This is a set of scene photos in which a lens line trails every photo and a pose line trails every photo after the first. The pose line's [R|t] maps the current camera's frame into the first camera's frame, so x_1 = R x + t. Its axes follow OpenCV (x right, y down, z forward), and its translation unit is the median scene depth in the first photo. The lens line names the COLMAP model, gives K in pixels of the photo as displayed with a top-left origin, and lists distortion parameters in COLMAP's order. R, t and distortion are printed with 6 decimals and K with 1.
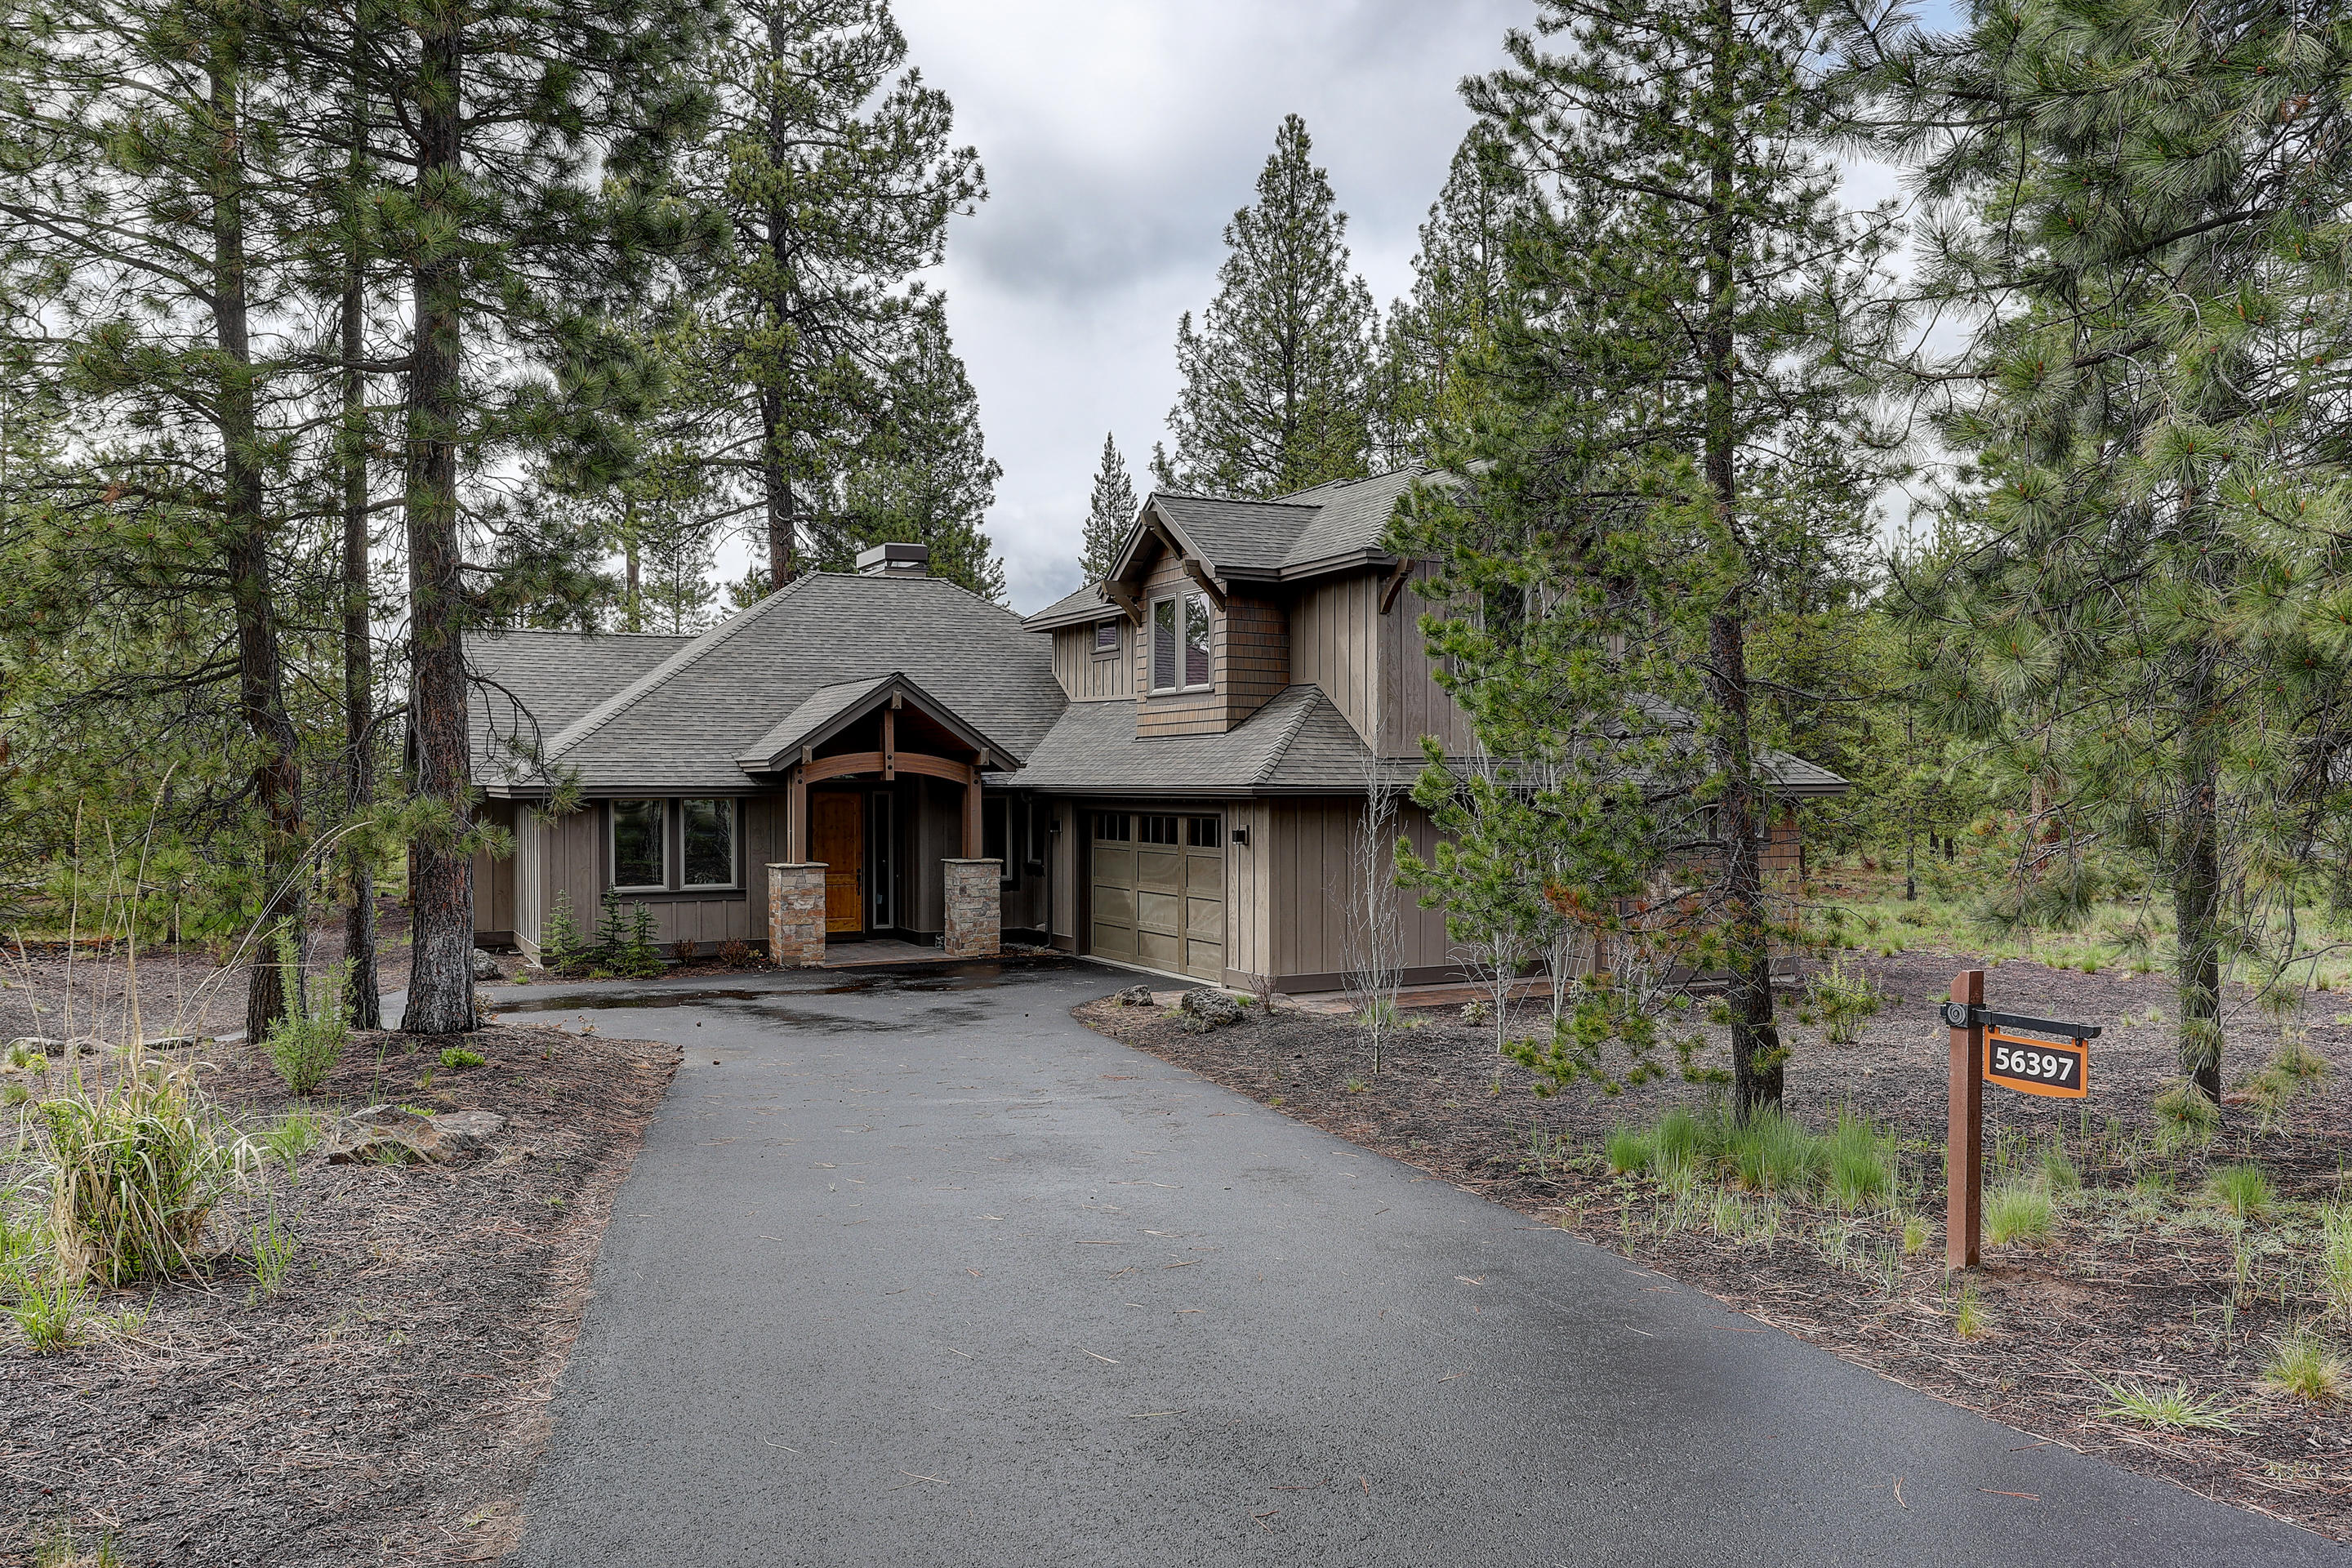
lens RADIAL K [[1769.1, 0, 1176.0], [0, 1769.1, 784.0], [0, 0, 1]] dist [0.000370, -0.000443]
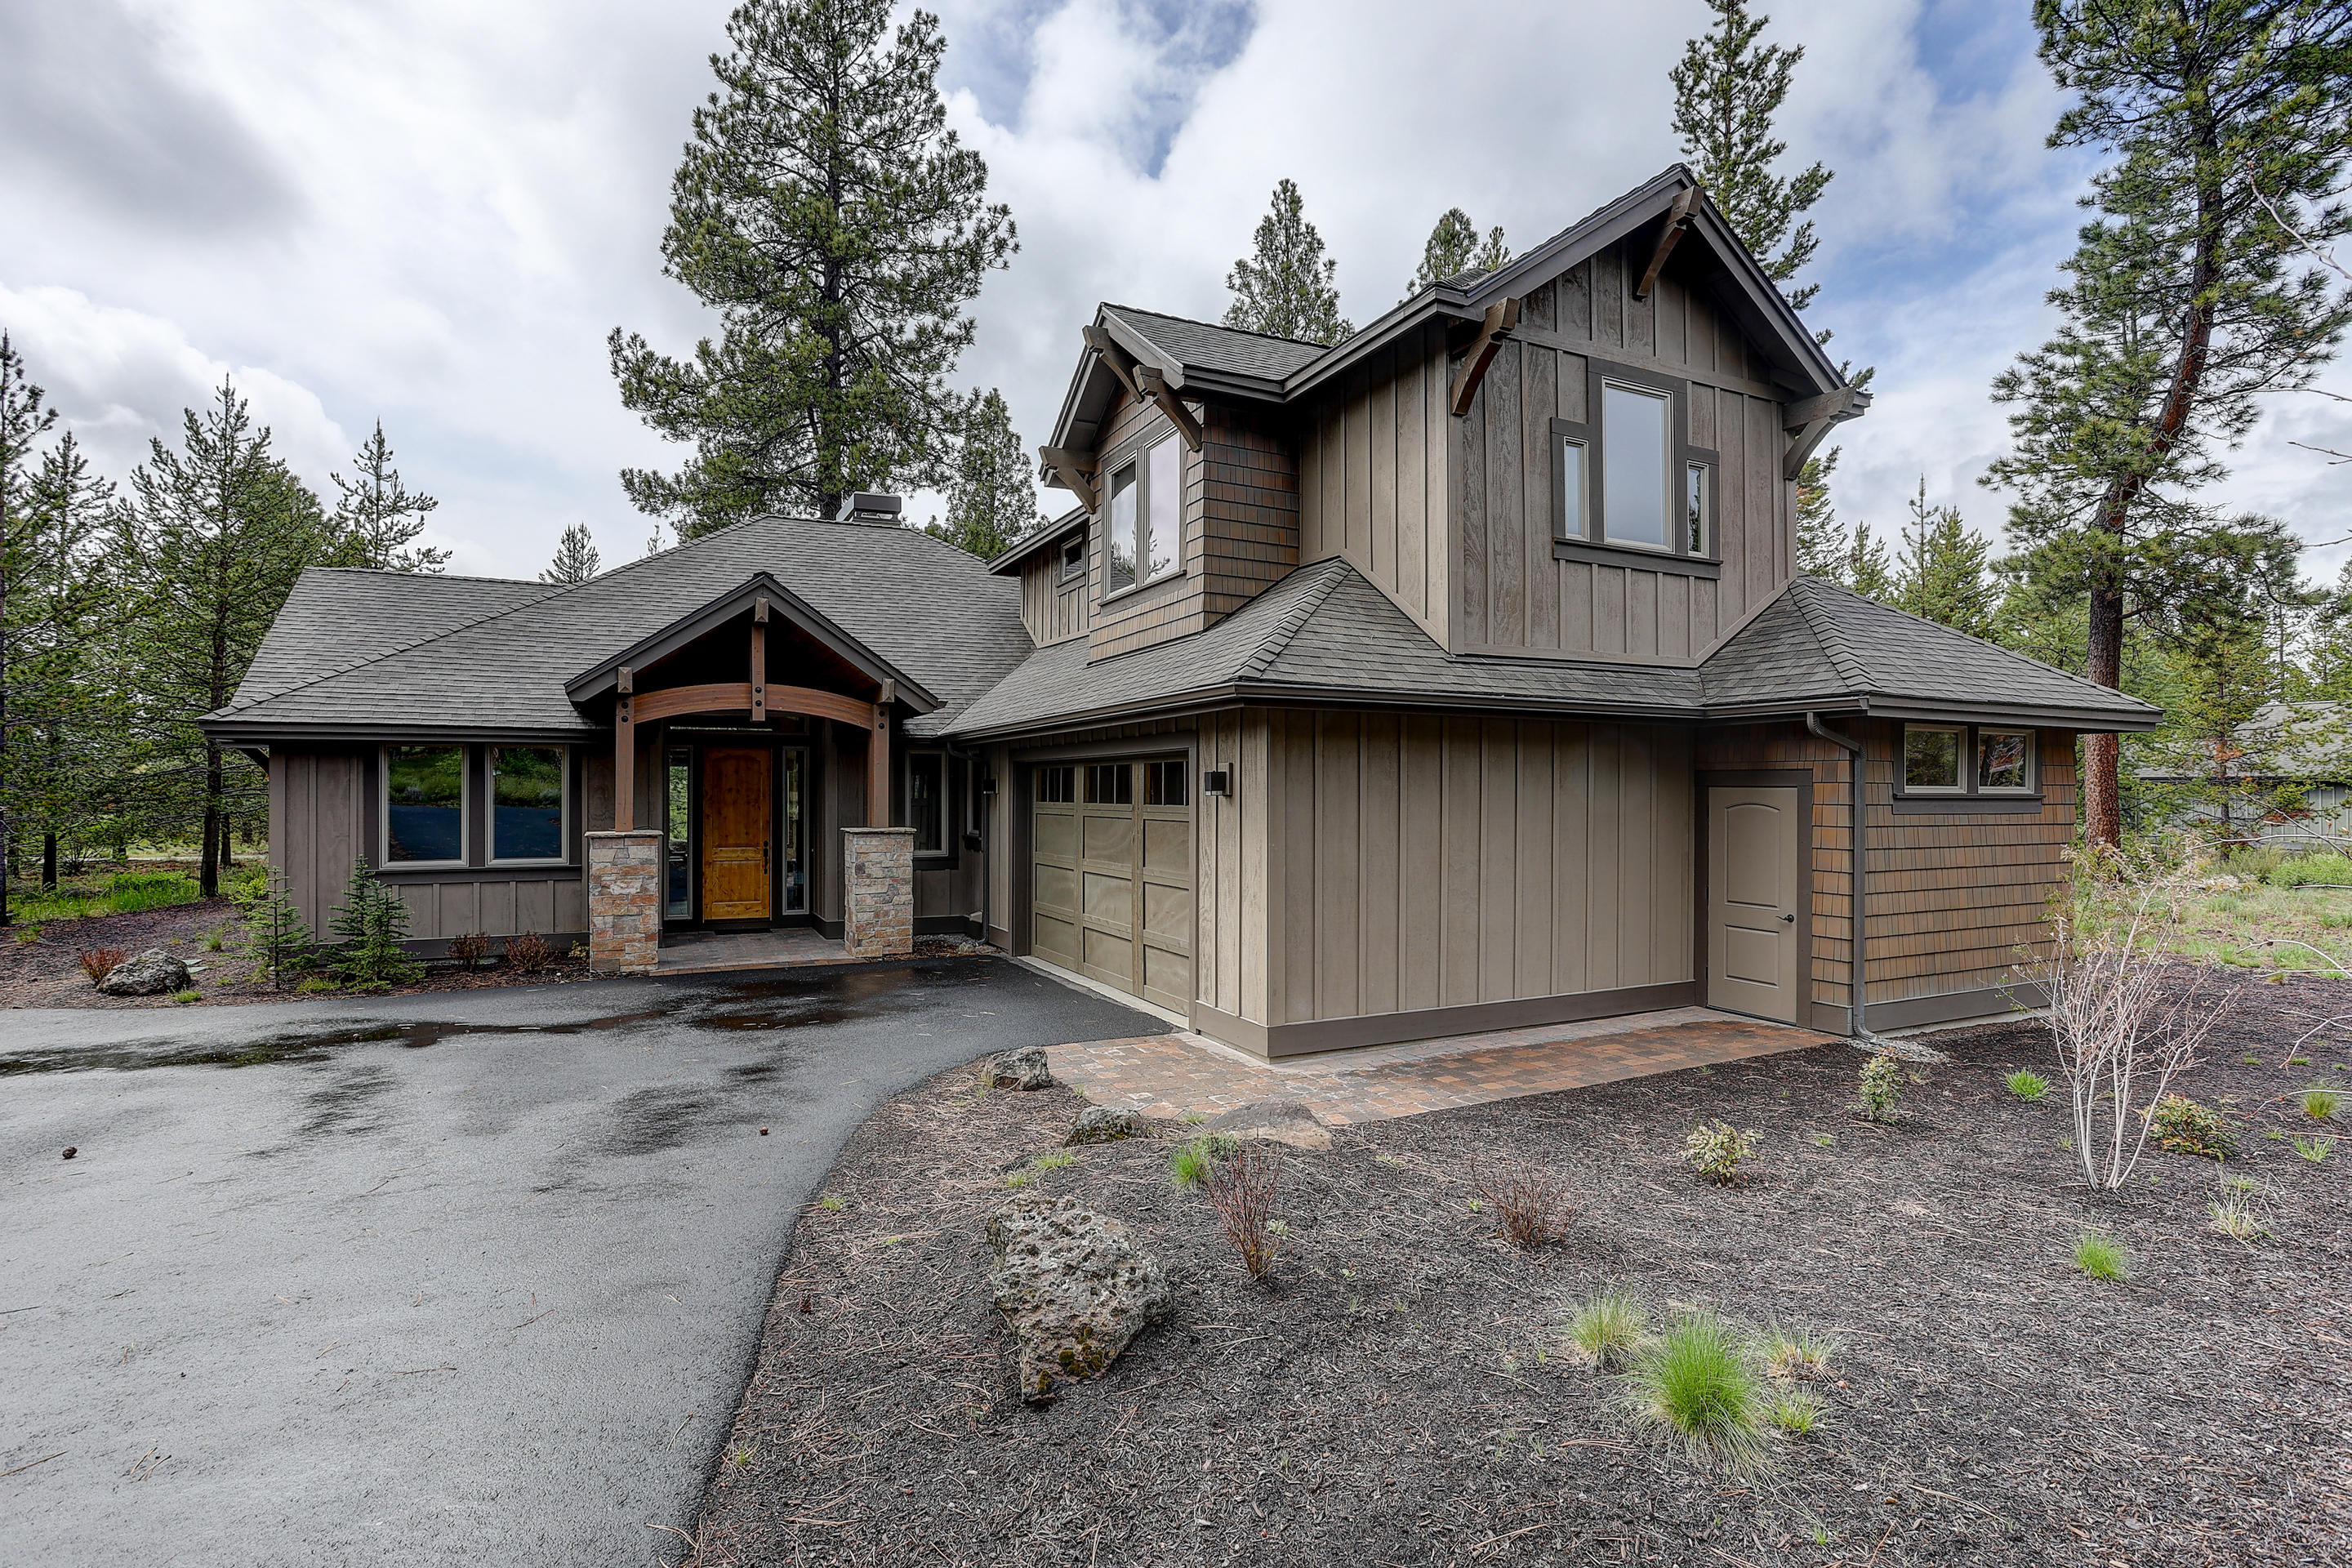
lens RADIAL K [[1160.5, 0, 1176.0], [0, 1160.5, 784.0], [0, 0, 1]] dist [-0.045946, 0.016567]
pose [[0.999590, 0.002819, -0.028482, 0.027970], [-0.003116, 0.999941, -0.010383, 0.028794], [0.028451, 0.010467, 0.999540, 0.515657]]
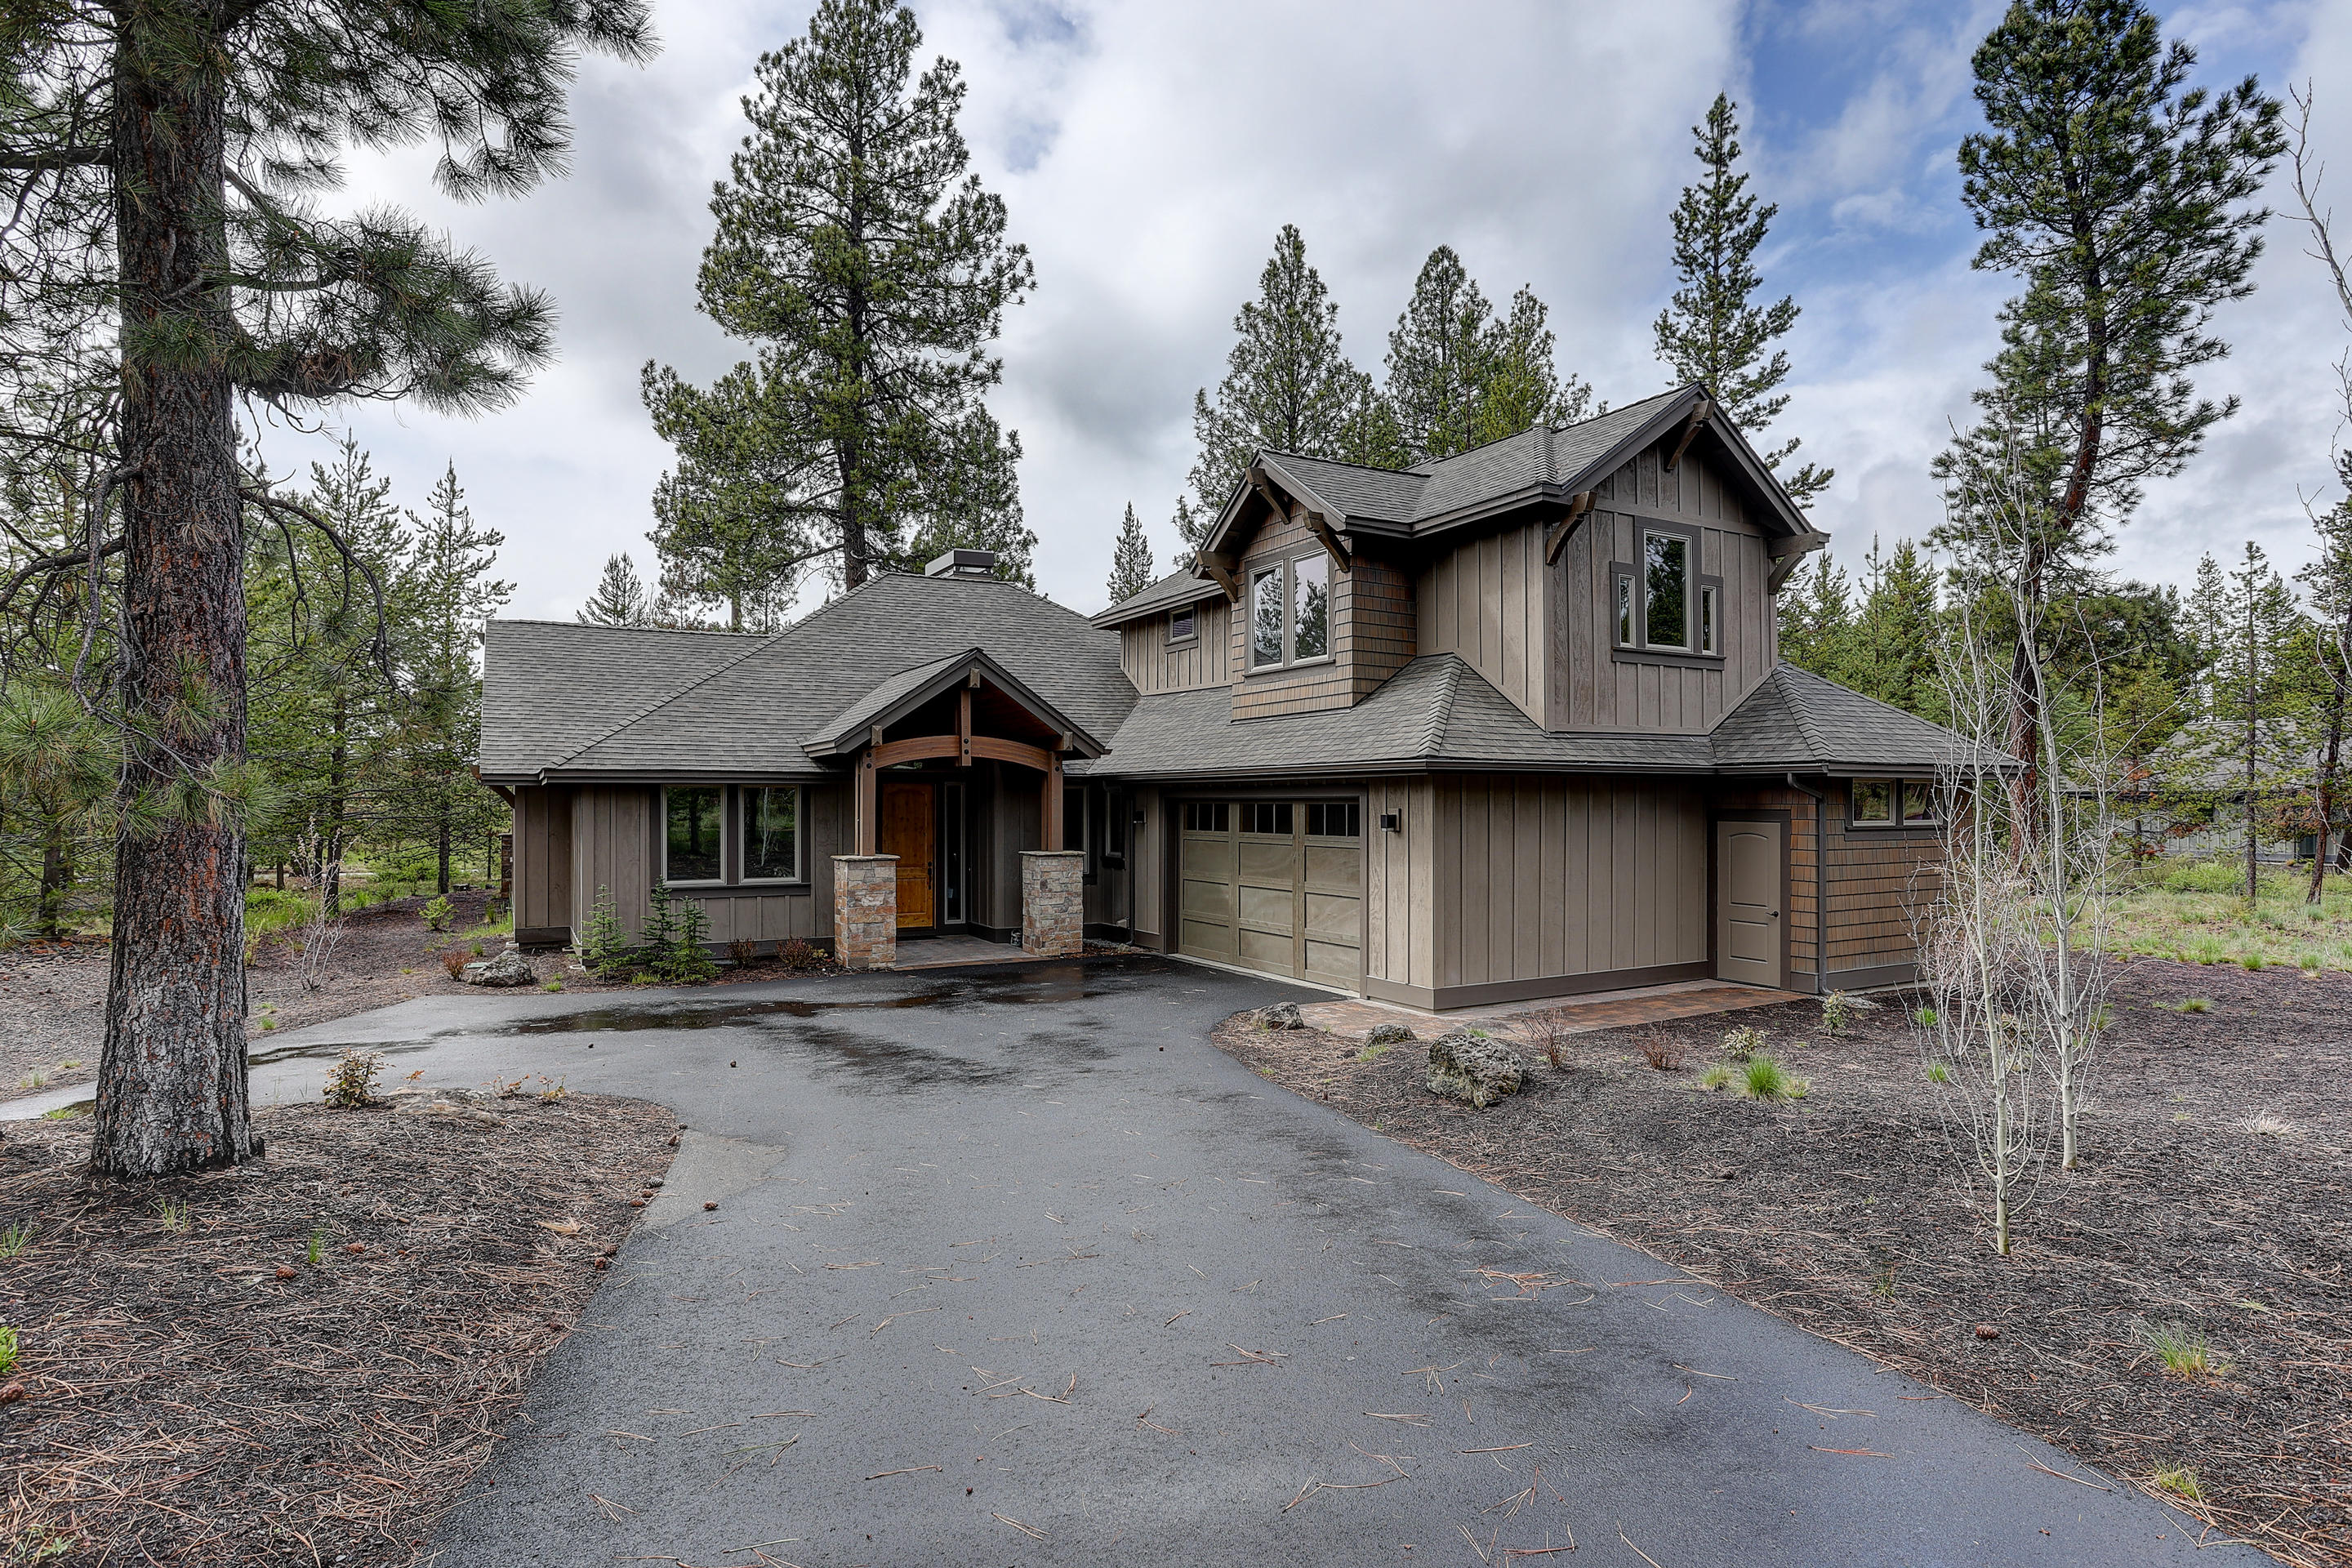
lens RADIAL K [[1253.6, 0, 1176.0], [0, 1253.6, 784.0], [0, 0, 1]] dist [-0.040545, -0.000013]
pose [[0.999568, 0.000953, 0.029364, -0.070722], [-0.000462, 0.999860, -0.016731, 0.018115], [-0.029376, 0.016710, 0.999429, 0.338863]]
